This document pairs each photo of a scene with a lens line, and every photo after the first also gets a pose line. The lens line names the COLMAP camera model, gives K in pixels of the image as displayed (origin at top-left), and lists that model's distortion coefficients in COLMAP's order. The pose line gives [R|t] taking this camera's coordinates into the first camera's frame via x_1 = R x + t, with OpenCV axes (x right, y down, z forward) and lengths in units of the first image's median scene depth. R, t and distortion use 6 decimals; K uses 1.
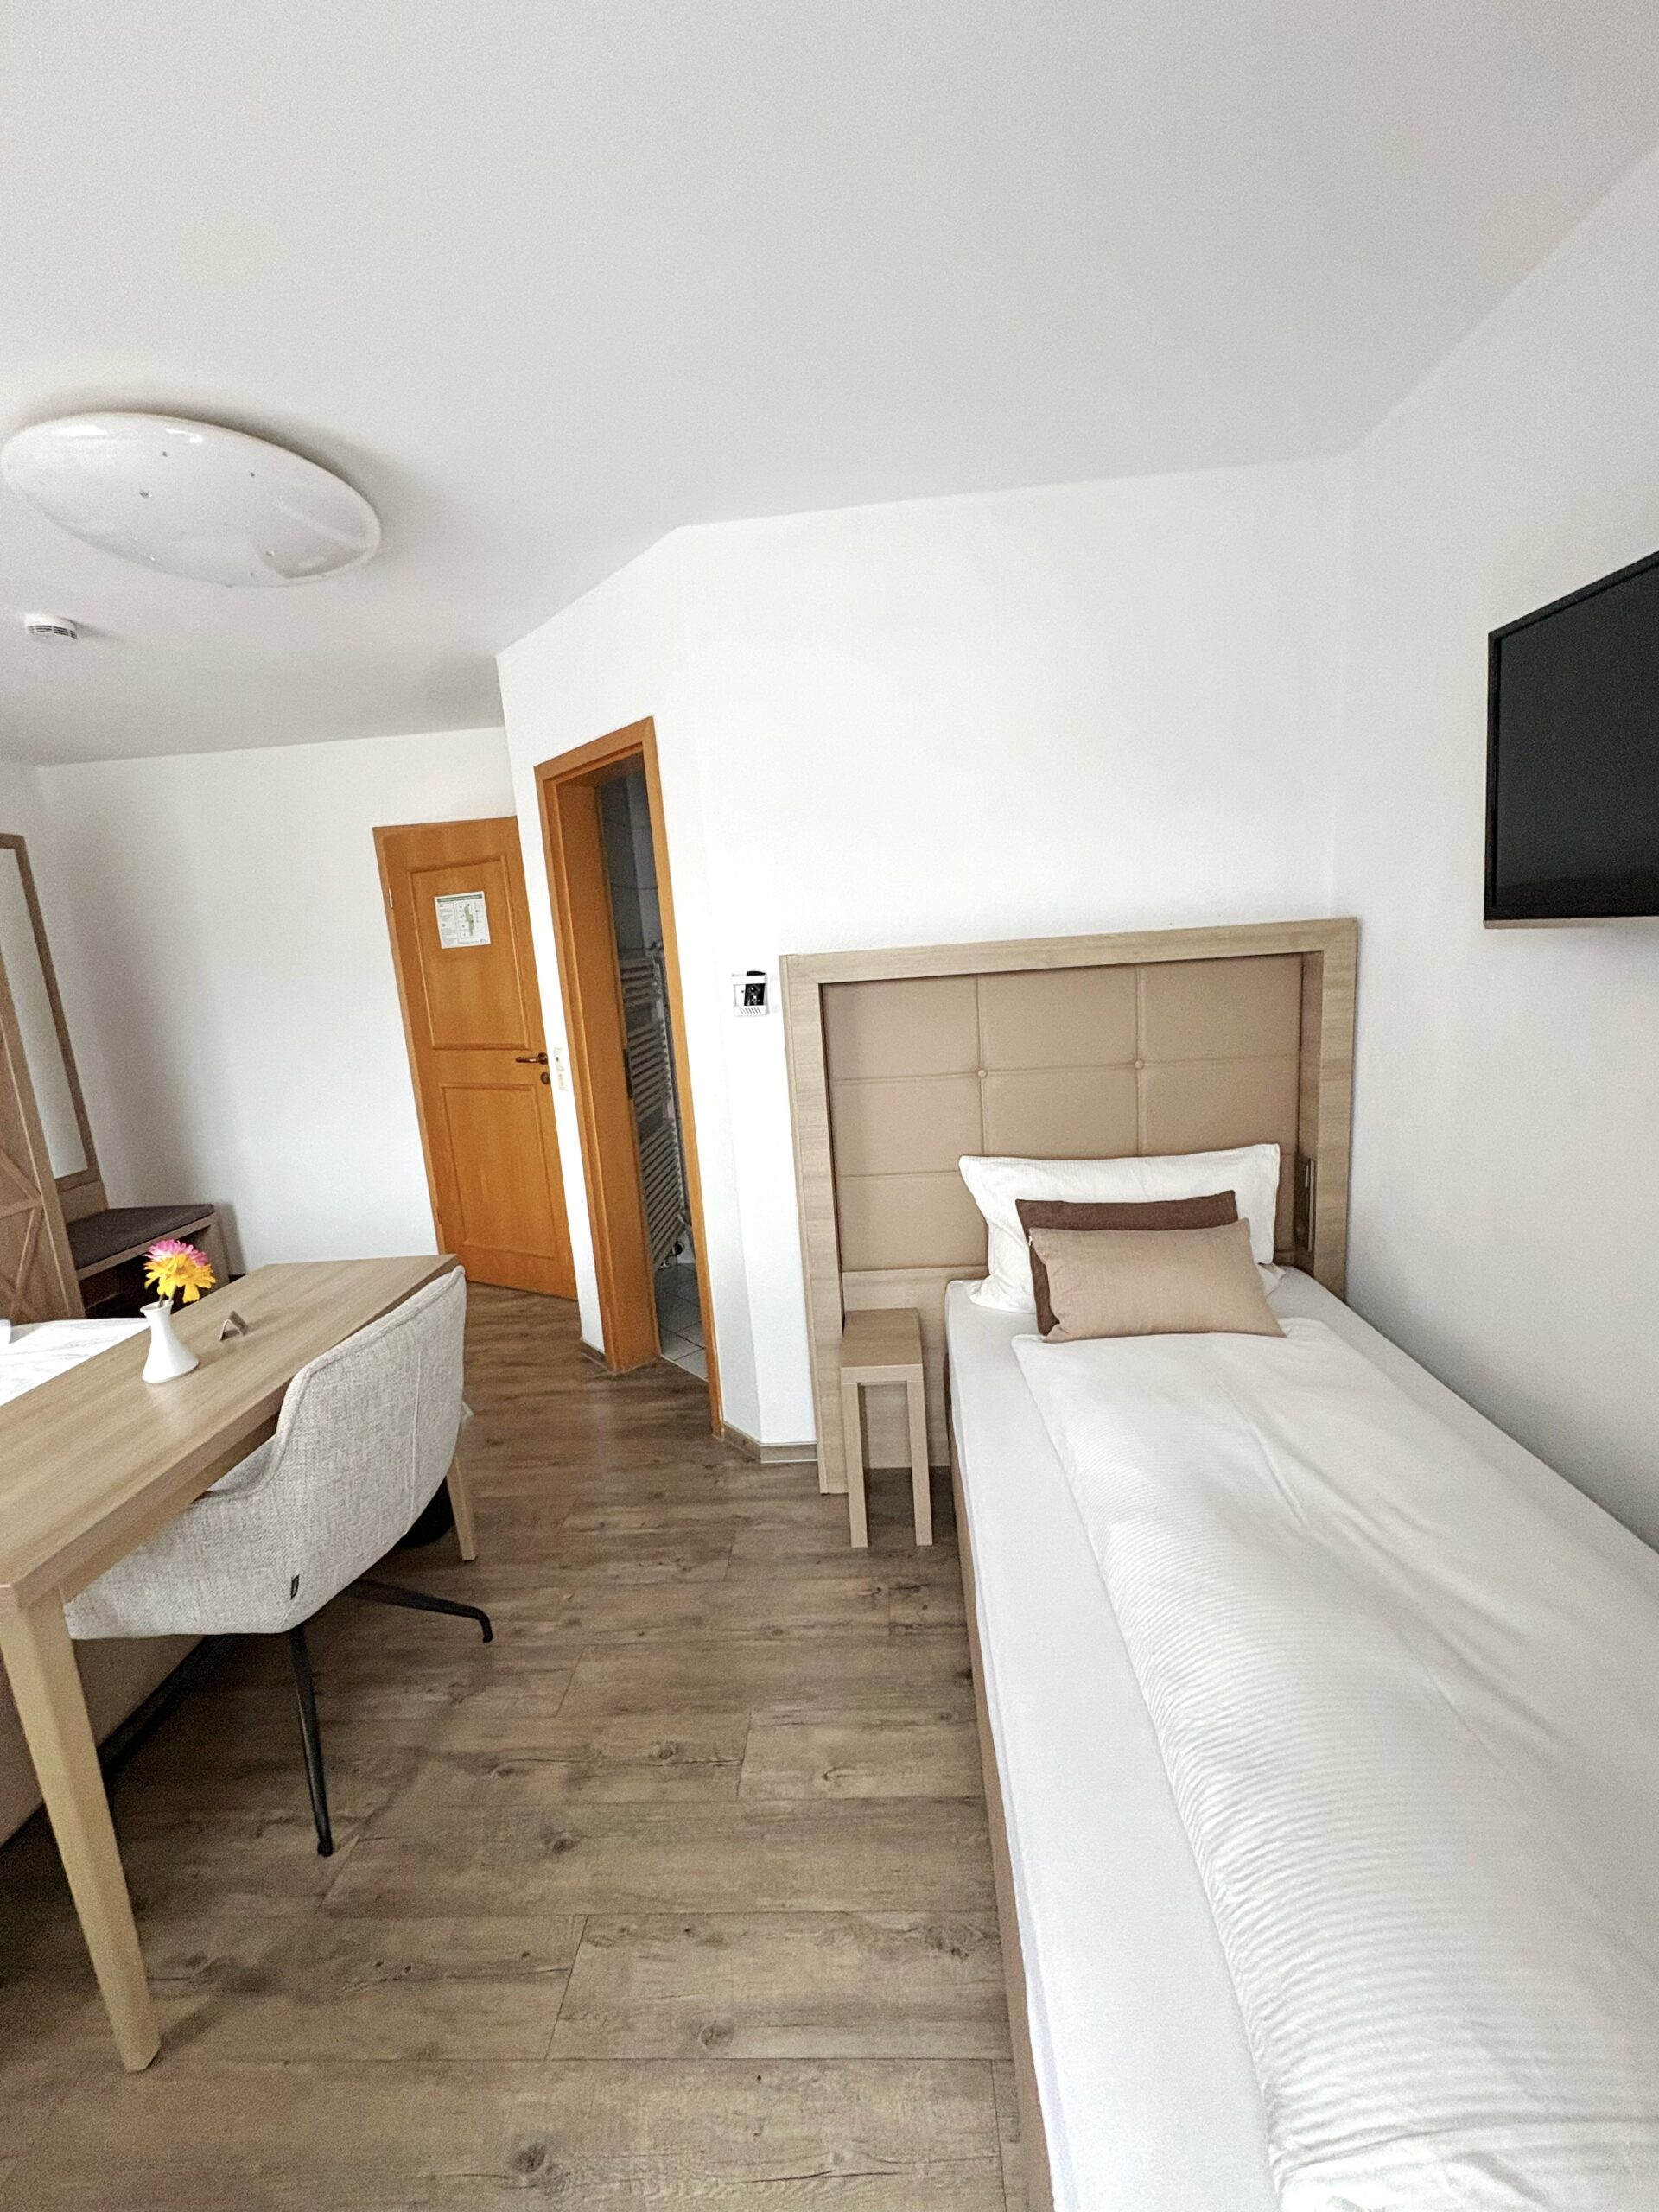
lens RADIAL K [[882.8, 0, 839.2], [0, 882.8, 1106.1], [0, 0, 1]] dist [-0.003124, 0.000487]
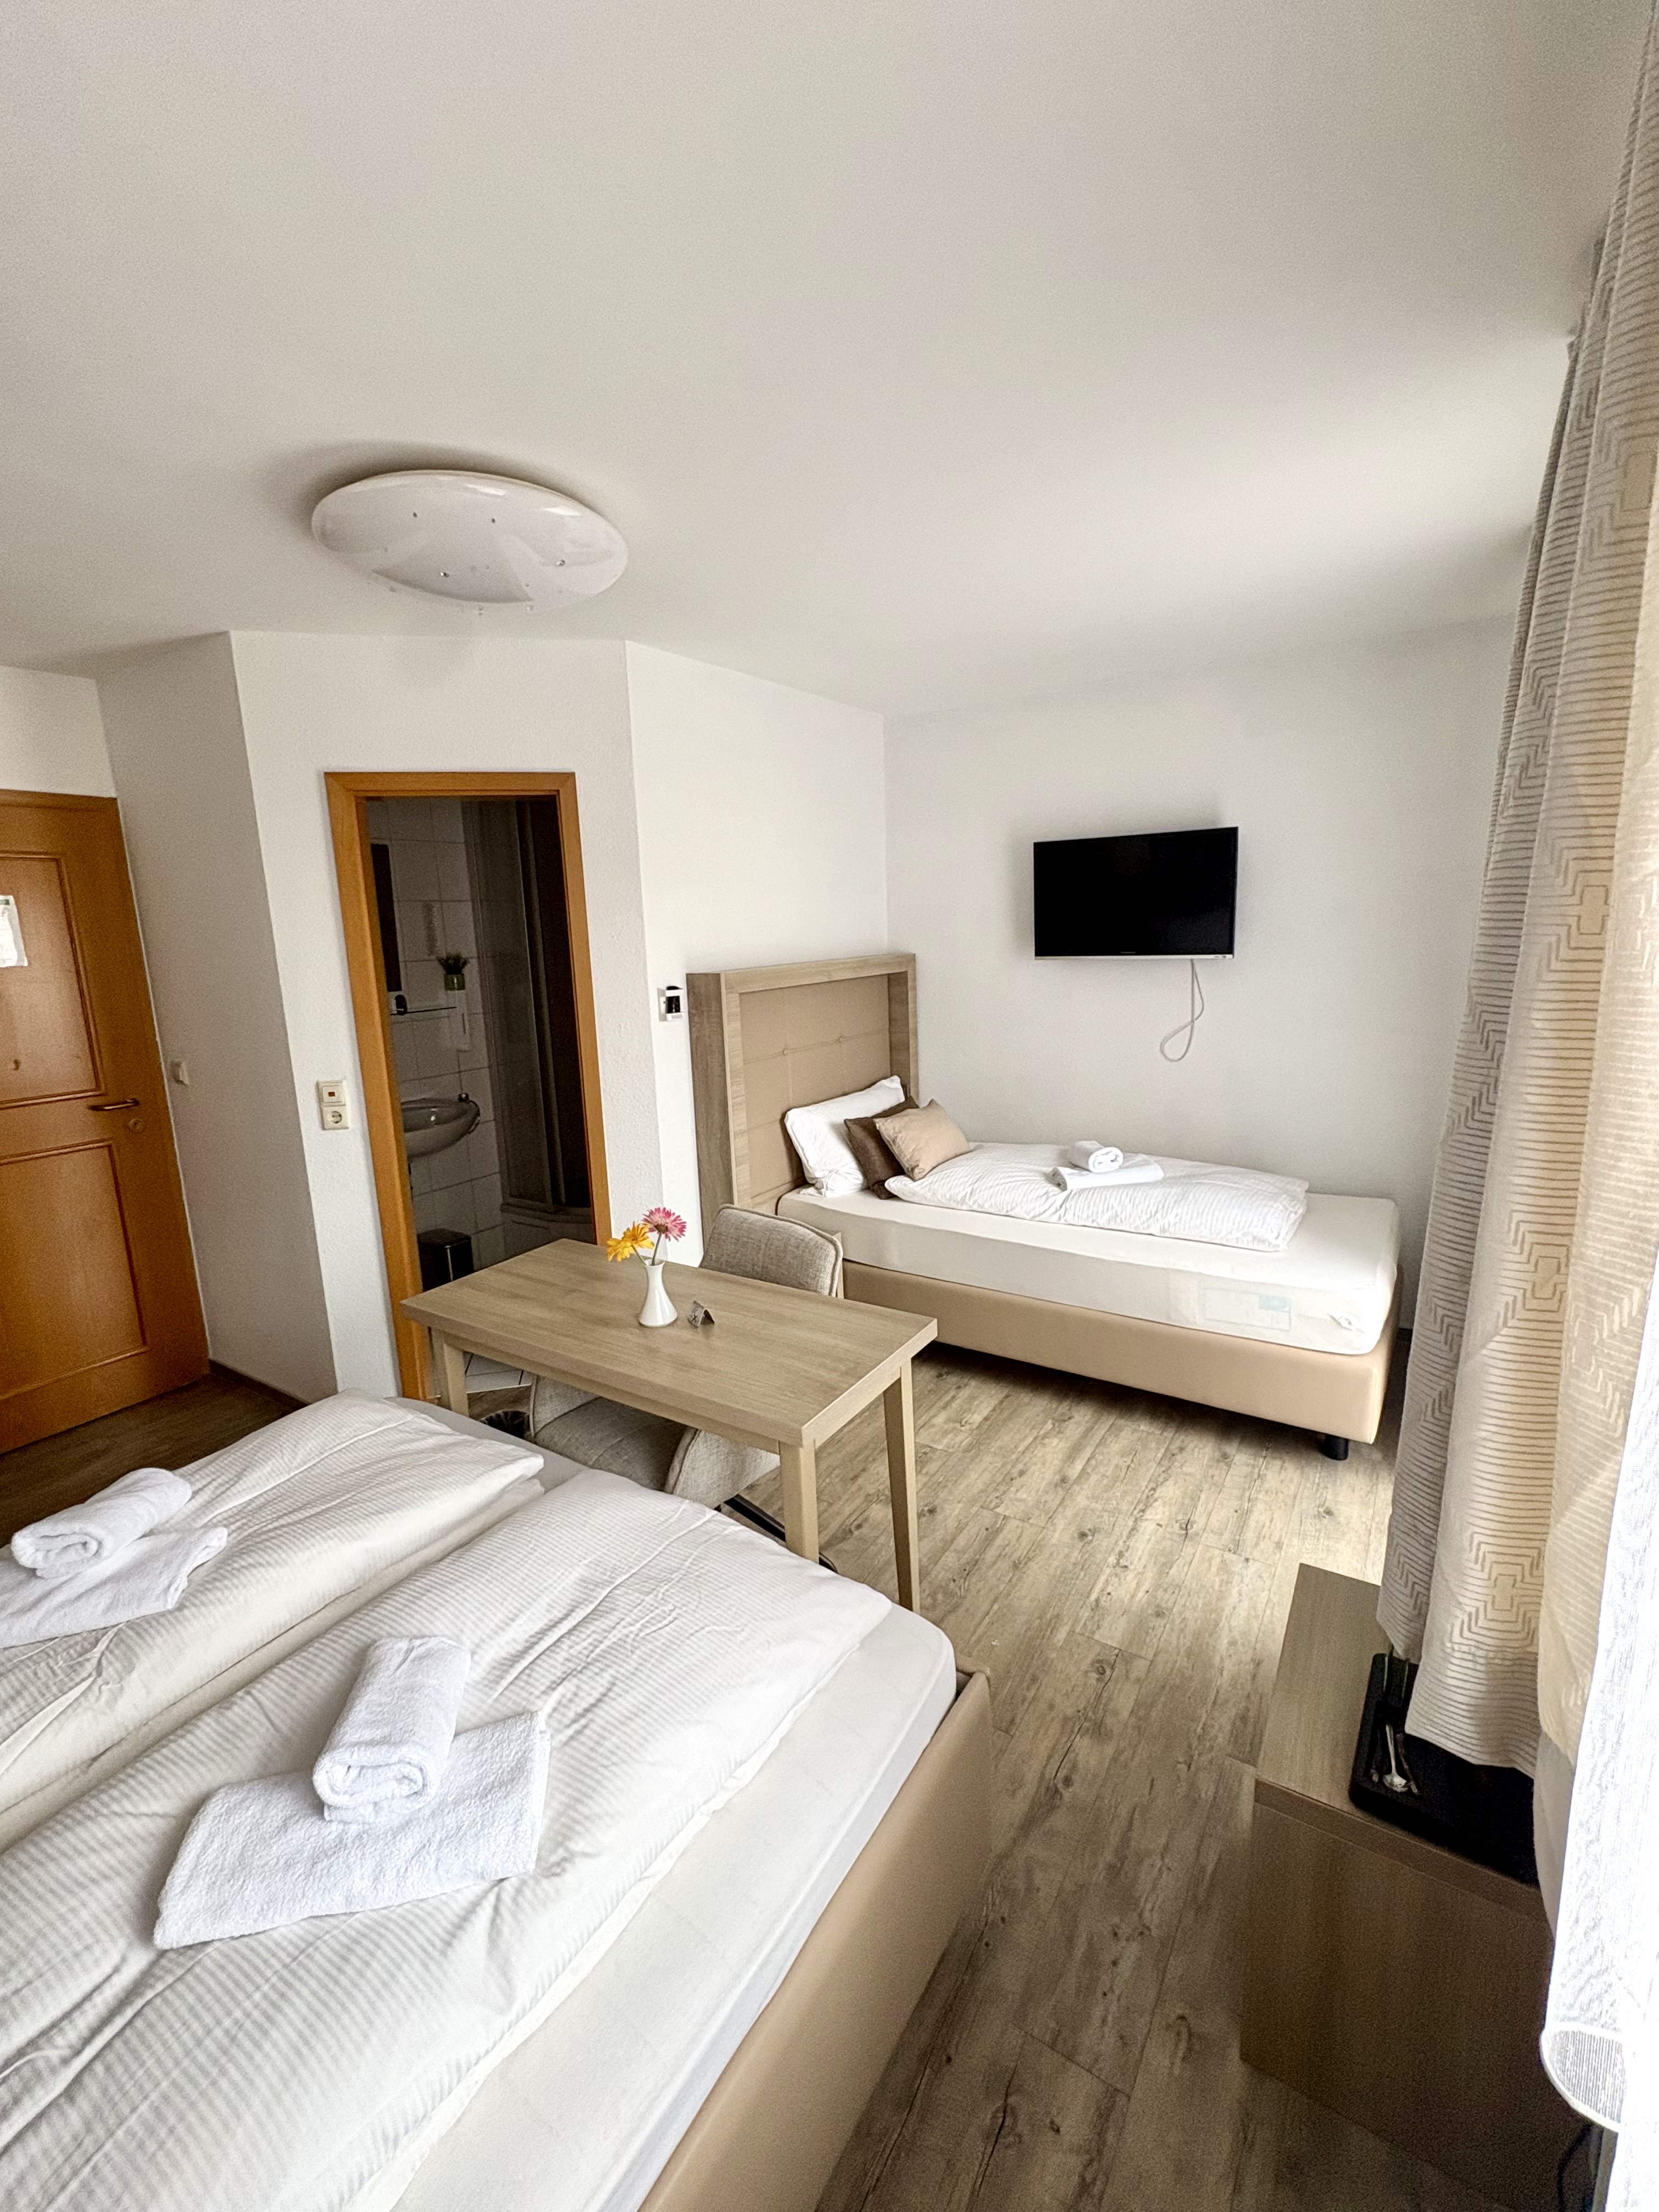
lens RADIAL K [[949.7, 0, 830.8], [0, 949.7, 1096.7], [0, 0, 1]] dist [-0.001995, 0.000184]
pose [[0.505903, -0.107572, 0.855857, -1.190127], [0.150248, 0.988015, 0.035370, -0.008400], [-0.849405, 0.110697, 0.516002, 0.104509]]
